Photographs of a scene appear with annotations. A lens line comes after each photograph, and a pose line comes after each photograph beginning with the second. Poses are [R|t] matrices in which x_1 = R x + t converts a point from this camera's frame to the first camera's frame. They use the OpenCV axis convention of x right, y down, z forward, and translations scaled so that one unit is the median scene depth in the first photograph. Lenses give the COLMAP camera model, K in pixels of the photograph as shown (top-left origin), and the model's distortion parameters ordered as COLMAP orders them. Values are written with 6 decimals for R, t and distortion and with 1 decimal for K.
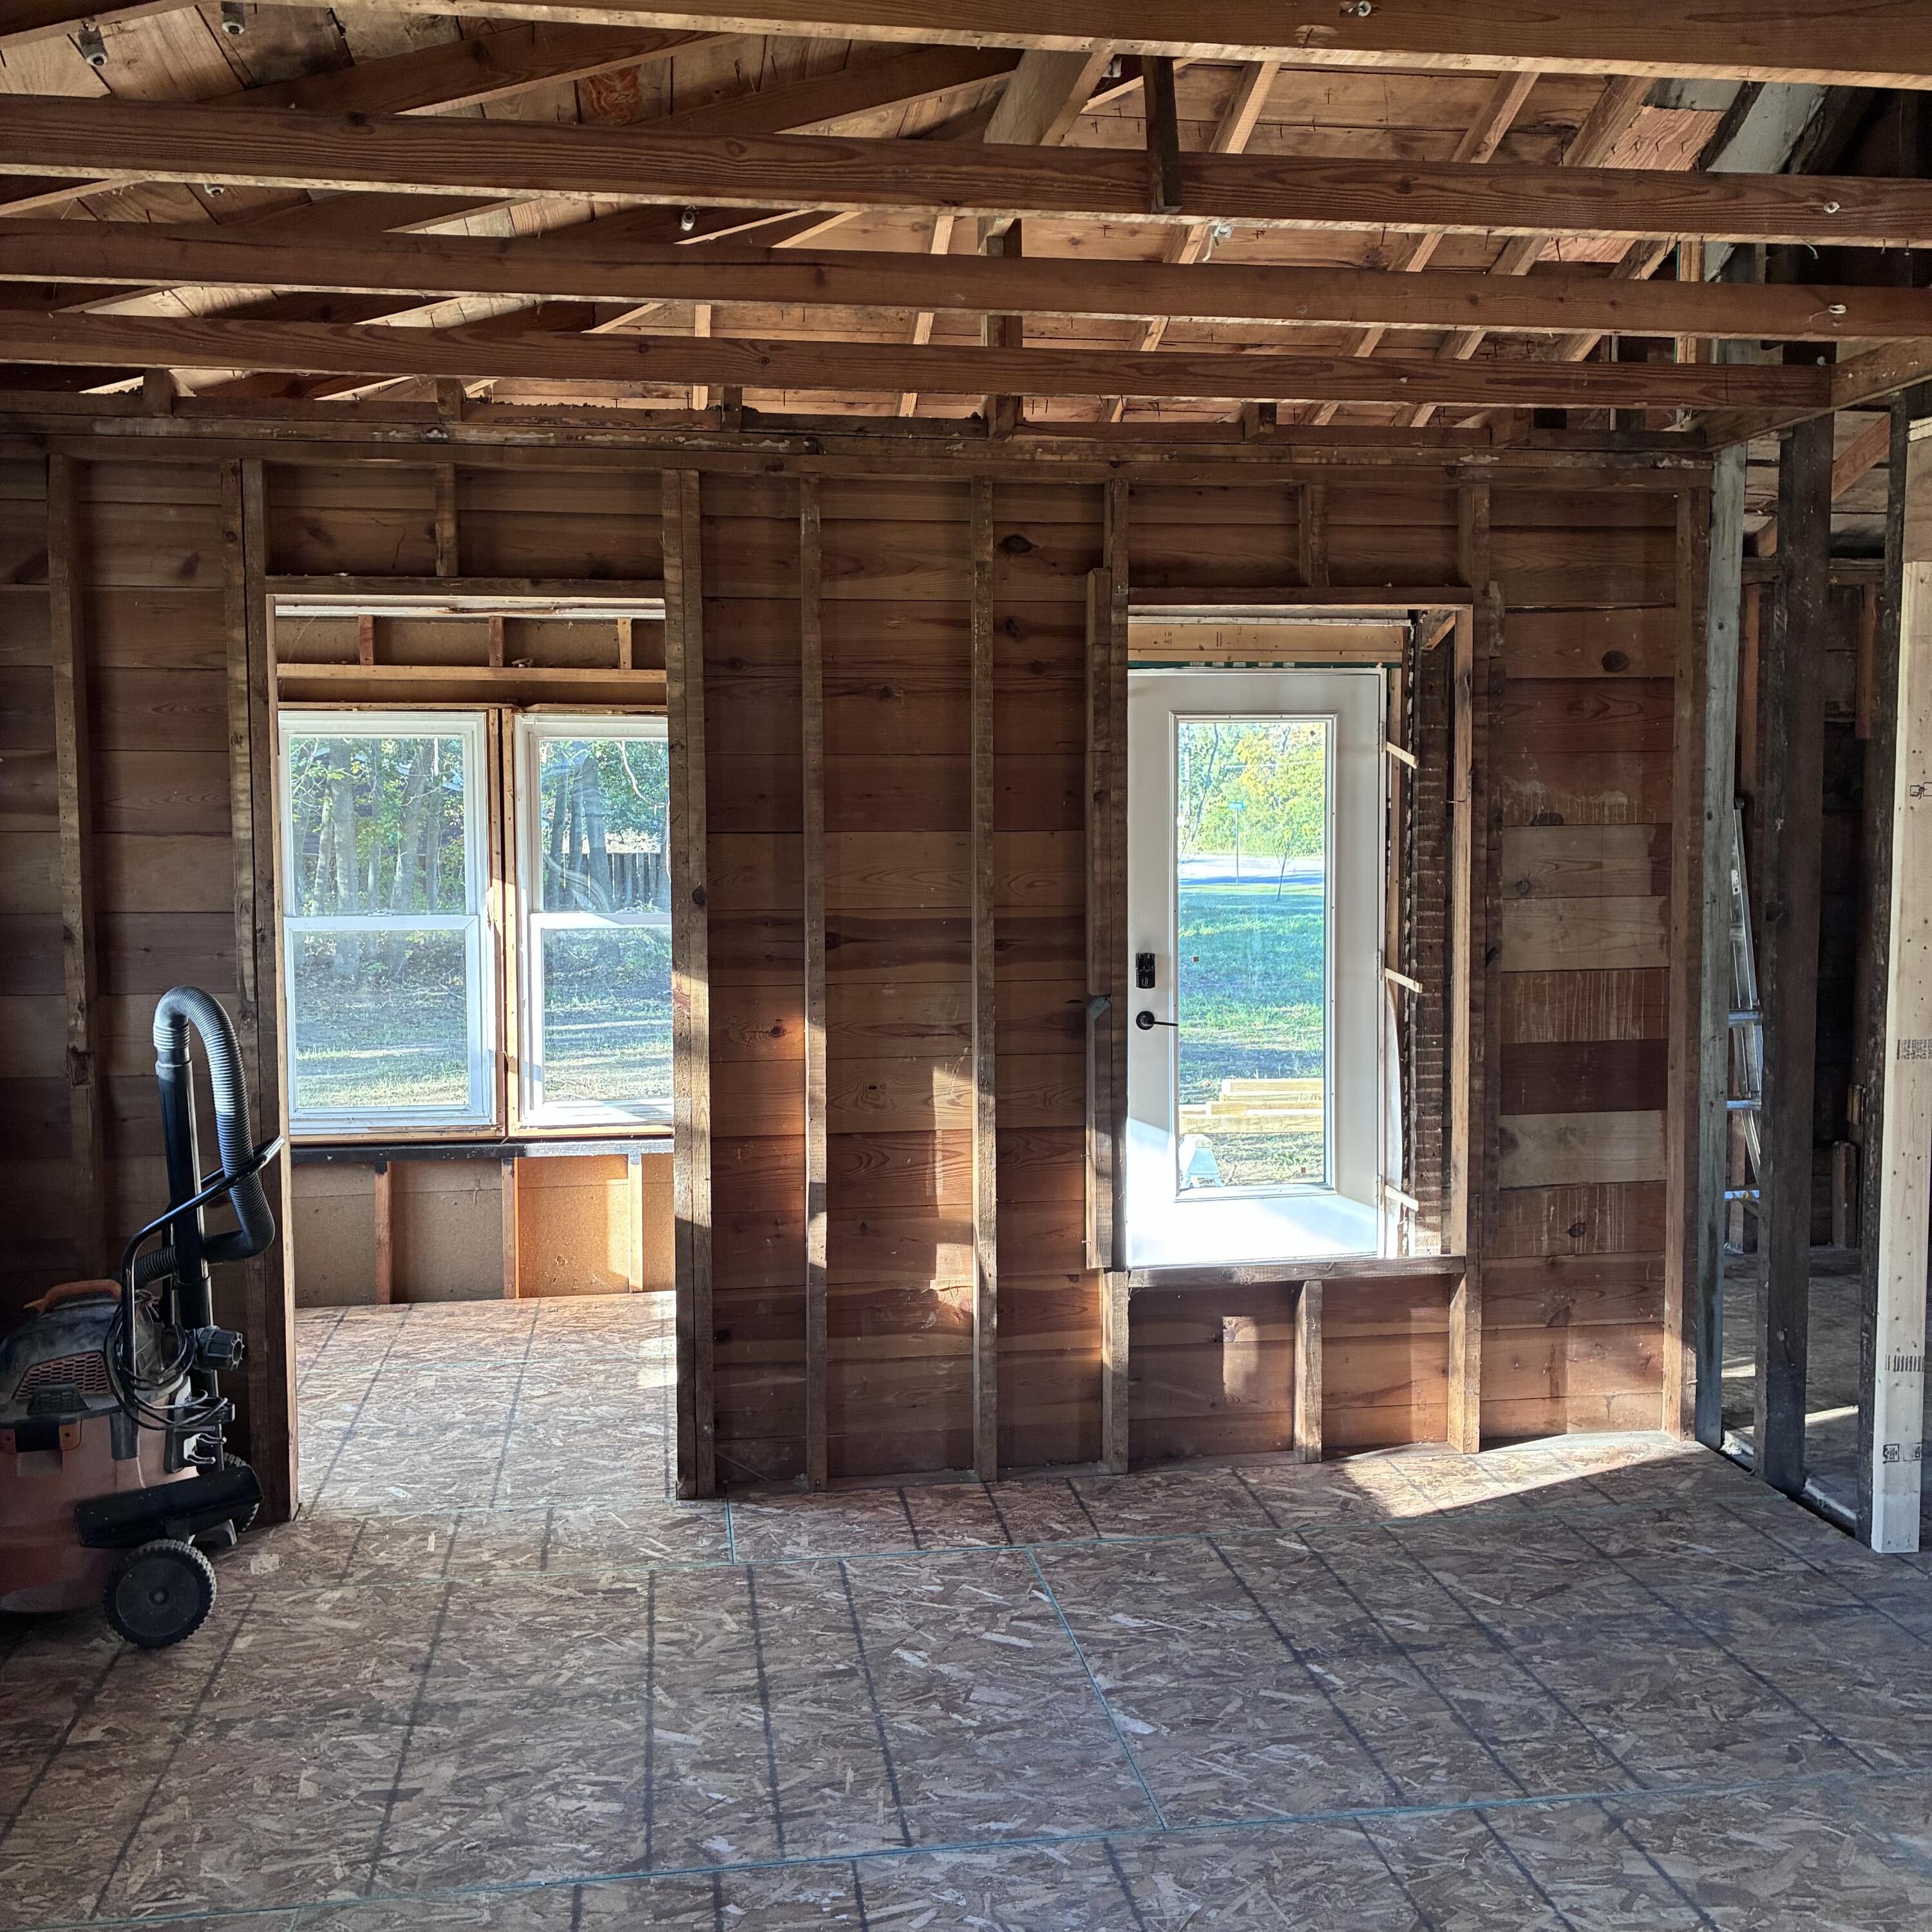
lens RADIAL K [[1945.7, 0, 956.0], [0, 1945.7, 948.3], [0, 0, 1]] dist [0.020096, 0.000000]
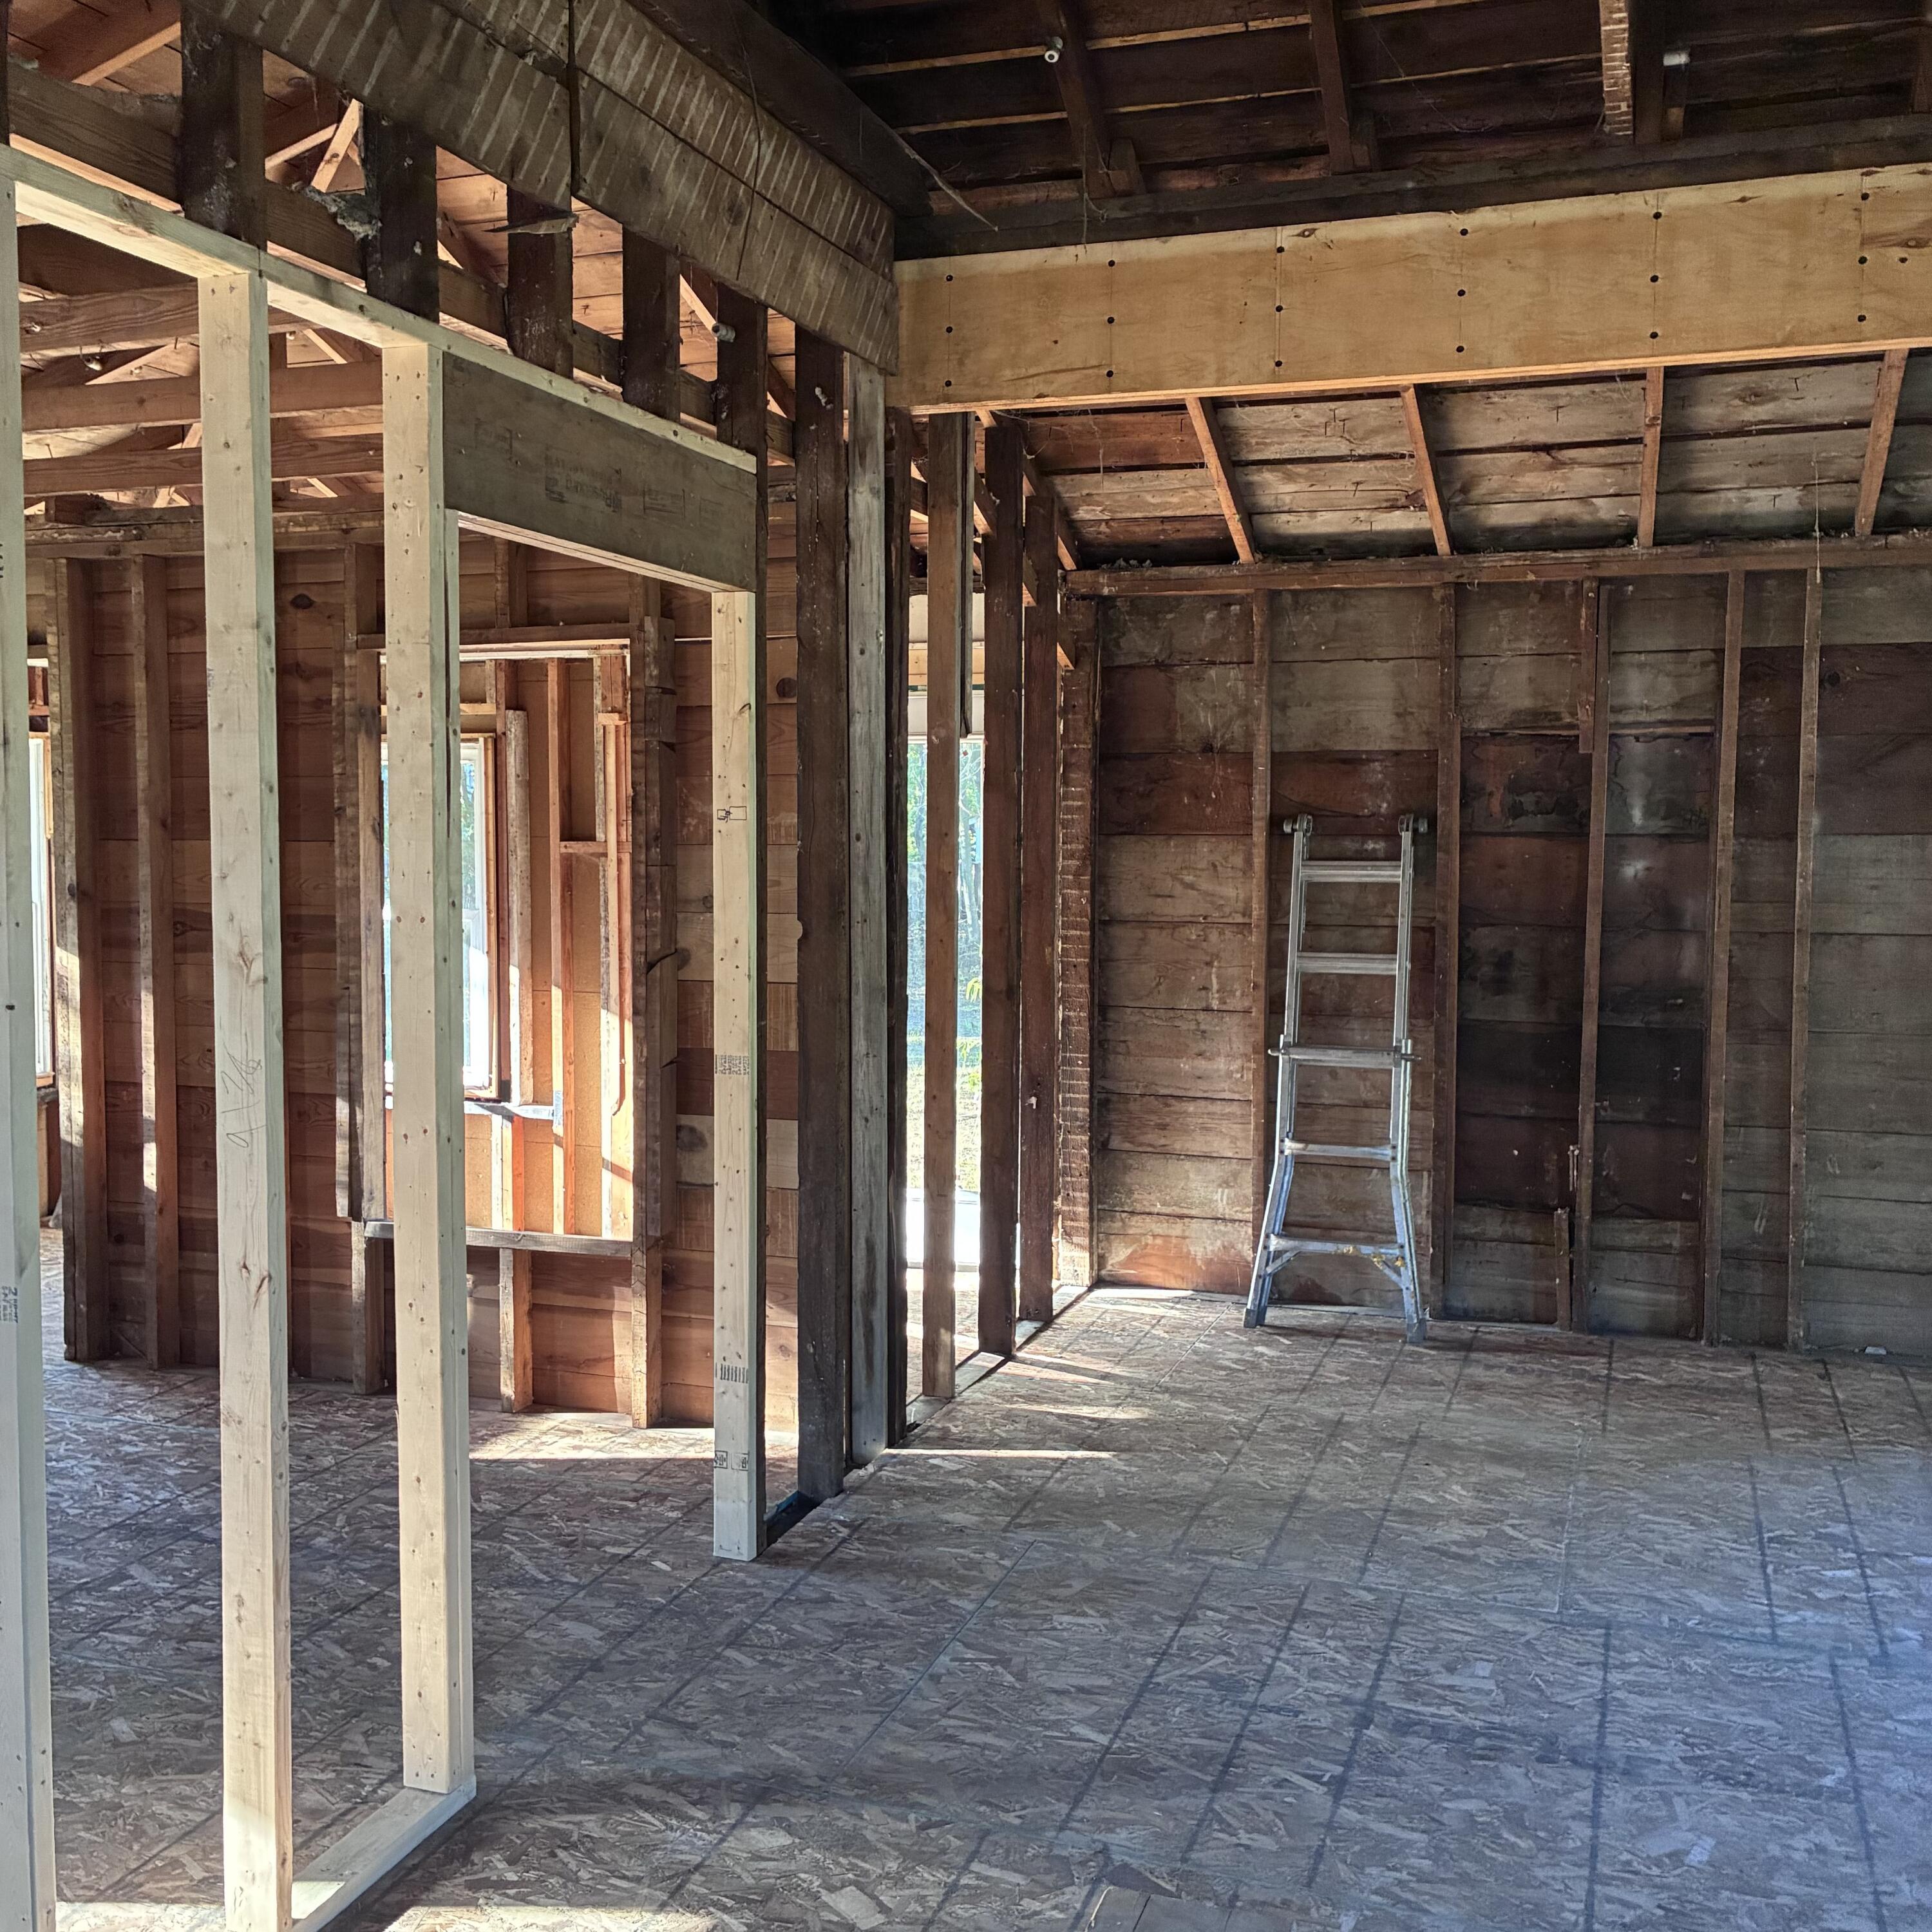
lens RADIAL K [[1945.7, 0, 946.5], [0, 1945.7, 938.5], [0, 0, 1]] dist [0.020096, 0.000000]
pose [[0.878563, 0.036781, -0.476208, 0.940679], [-0.041956, 0.999119, -0.000236, -0.017211], [0.475780, 0.020187, 0.879332, 0.136435]]
